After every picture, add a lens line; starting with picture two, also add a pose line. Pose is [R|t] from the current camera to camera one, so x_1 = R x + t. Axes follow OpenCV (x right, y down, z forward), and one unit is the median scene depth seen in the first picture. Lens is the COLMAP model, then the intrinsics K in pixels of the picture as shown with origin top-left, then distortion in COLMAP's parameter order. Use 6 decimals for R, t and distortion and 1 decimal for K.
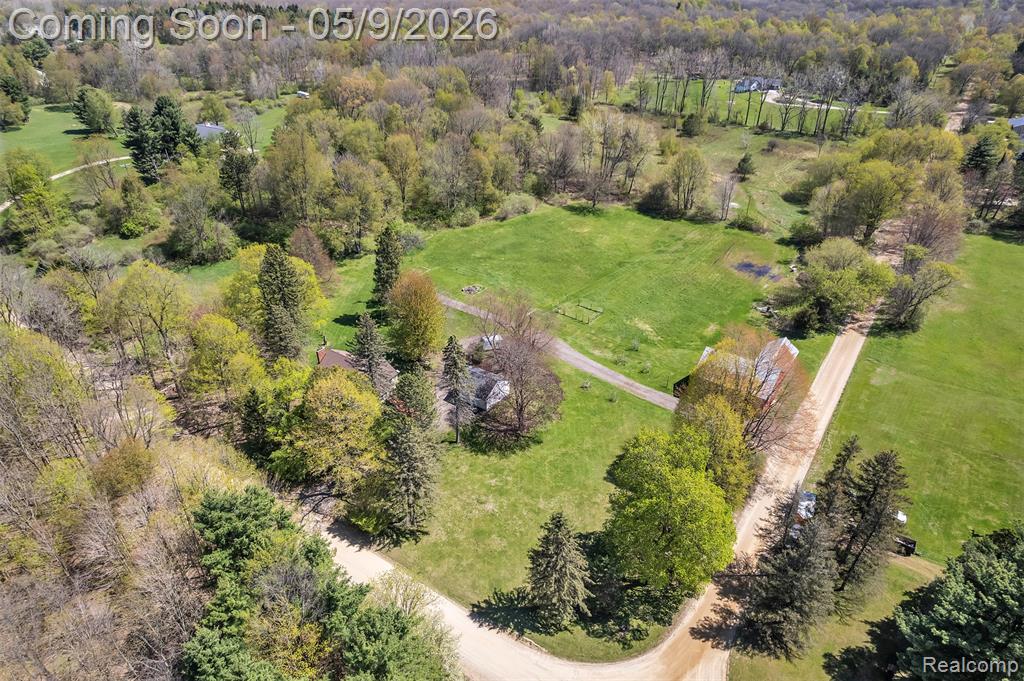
lens RADIAL K [[658.0, 0, 512.0], [0, 658.0, 340.5], [0, 0, 1]] dist [-0.077546, 0.072025]
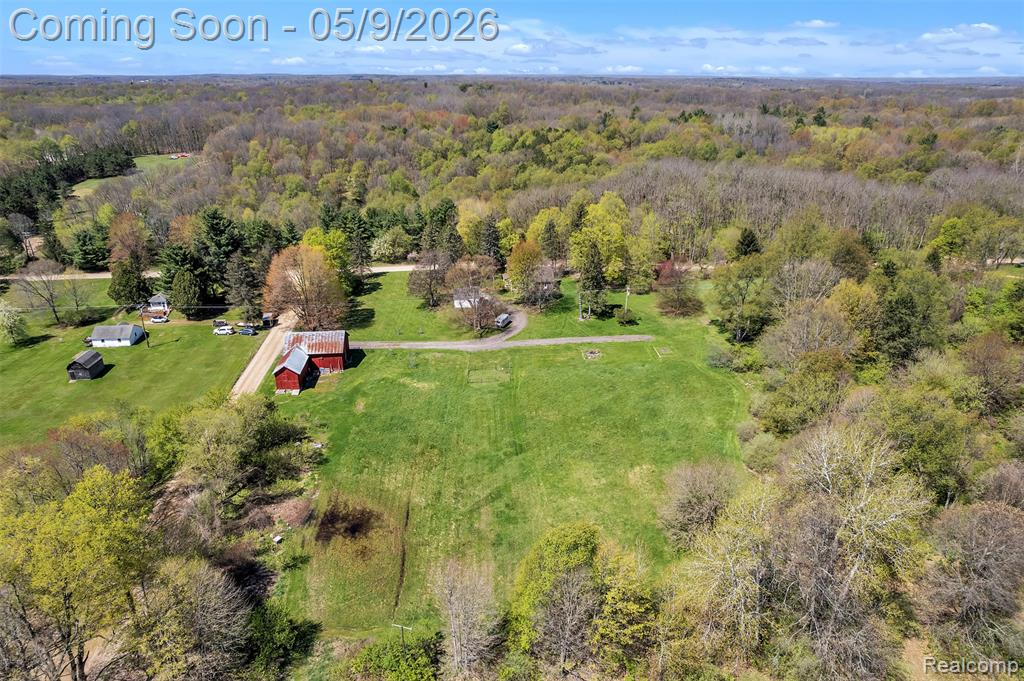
lens RADIAL K [[658.0, 0, 512.0], [0, 658.0, 340.5], [0, 0, 1]] dist [-0.077546, 0.072025]
pose [[-0.771792, 0.255207, -0.582414, 0.507809], [-0.316063, 0.640802, 0.699626, -0.624660], [0.551761, 0.724046, -0.413904, 1.101168]]
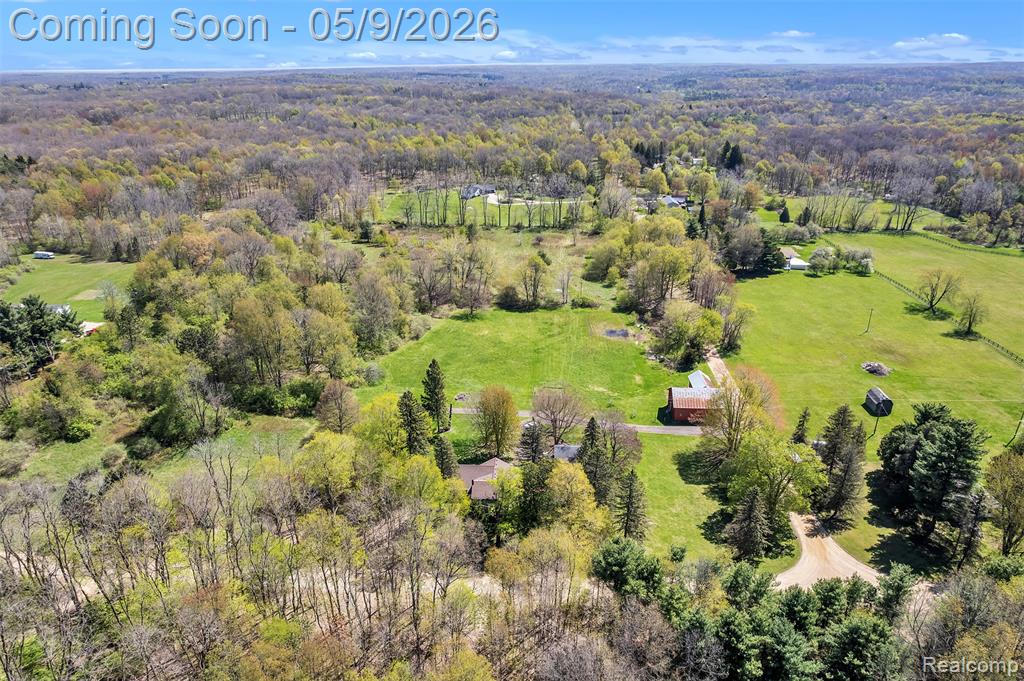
lens RADIAL K [[658.0, 0, 512.0], [0, 658.0, 340.5], [0, 0, 1]] dist [-0.077546, 0.072025]
pose [[0.846272, -0.209928, 0.489647, -0.458032], [0.273685, 0.959851, -0.061499, -0.064558], [-0.457078, 0.186054, 0.869749, -0.095642]]
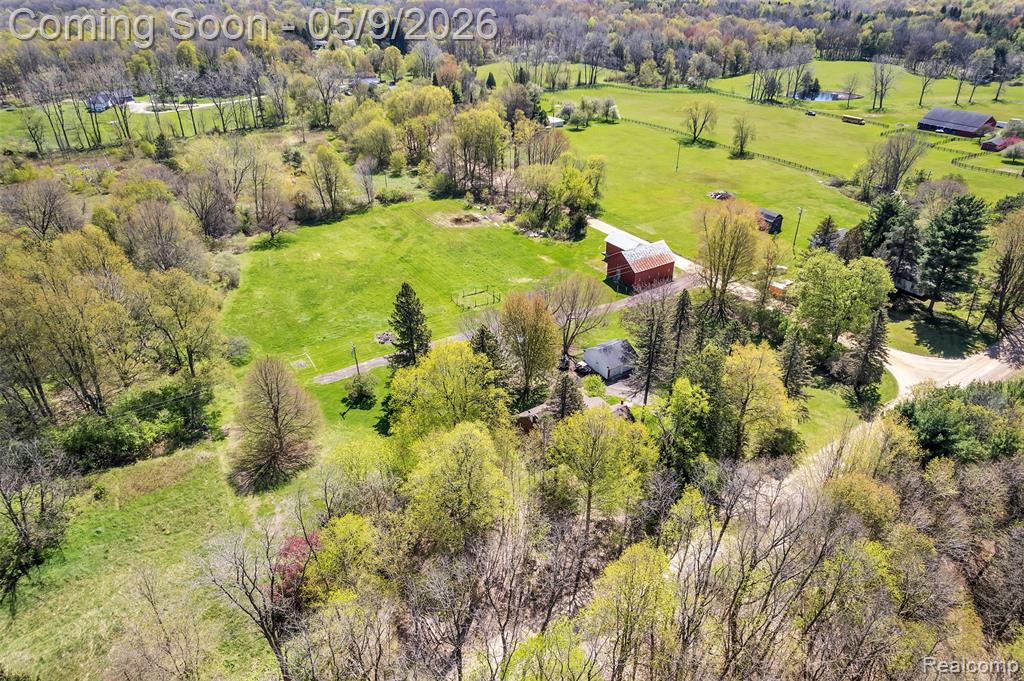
lens RADIAL K [[658.0, 0, 512.0], [0, 658.0, 340.5], [0, 0, 1]] dist [-0.077546, 0.072025]
pose [[0.373428, -0.472868, 0.798090, -0.565751], [0.475581, 0.836253, 0.272954, -0.189938], [-0.796477, 0.277627, 0.537167, 0.338341]]
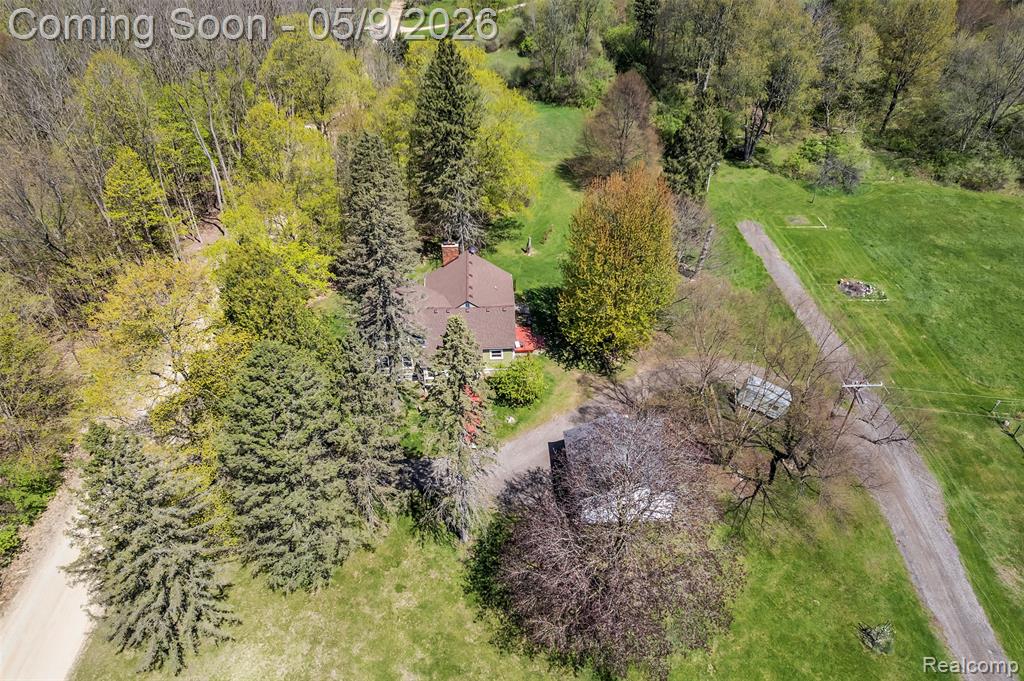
lens RADIAL K [[658.0, 0, 512.0], [0, 658.0, 340.5], [0, 0, 1]] dist [-0.077546, 0.072025]
pose [[0.613580, 0.482695, -0.624920, 0.085753], [-0.407925, 0.871387, 0.272547, -0.057578], [0.676104, 0.087691, 0.731569, 0.381795]]
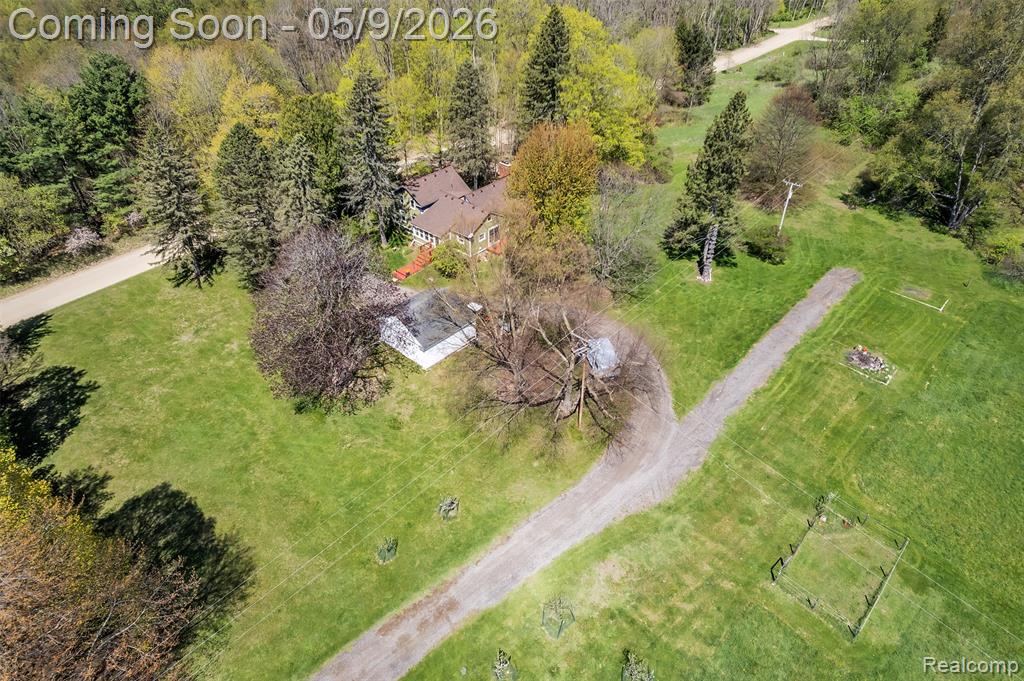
lens RADIAL K [[658.0, 0, 512.0], [0, 658.0, 340.5], [0, 0, 1]] dist [-0.077546, 0.072025]
pose [[-0.127665, 0.604332, -0.786438, 0.246261], [-0.511247, 0.639369, 0.574311, -0.175230], [0.849899, 0.475383, 0.227338, 0.572589]]
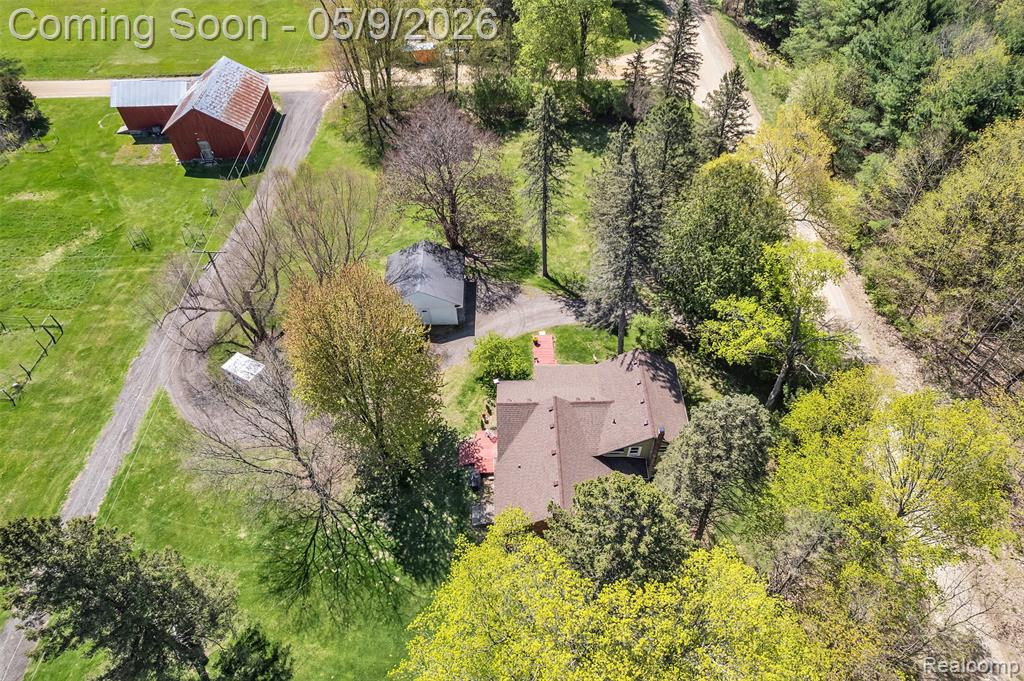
lens RADIAL K [[658.0, 0, 512.0], [0, 658.0, 340.5], [0, 0, 1]] dist [-0.077546, 0.072025]
pose [[-0.584762, -0.607214, 0.537909, -0.251316], [0.426528, 0.333890, 0.840589, -0.208904], [-0.690020, 0.720978, 0.063748, 0.576909]]
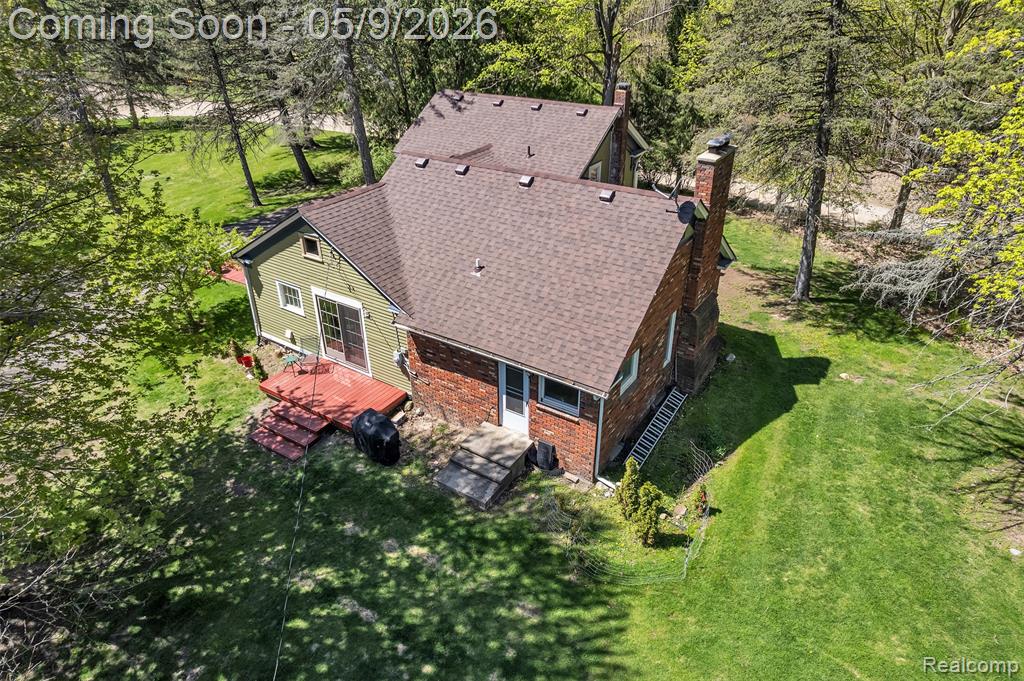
lens RADIAL K [[658.0, 0, 512.0], [0, 658.0, 340.5], [0, 0, 1]] dist [-0.077546, 0.072025]
pose [[-0.999664, 0.018614, -0.018028, -0.151272], [-0.006243, 0.502216, 0.864719, -0.054732], [0.025150, 0.864542, -0.501932, 0.678312]]
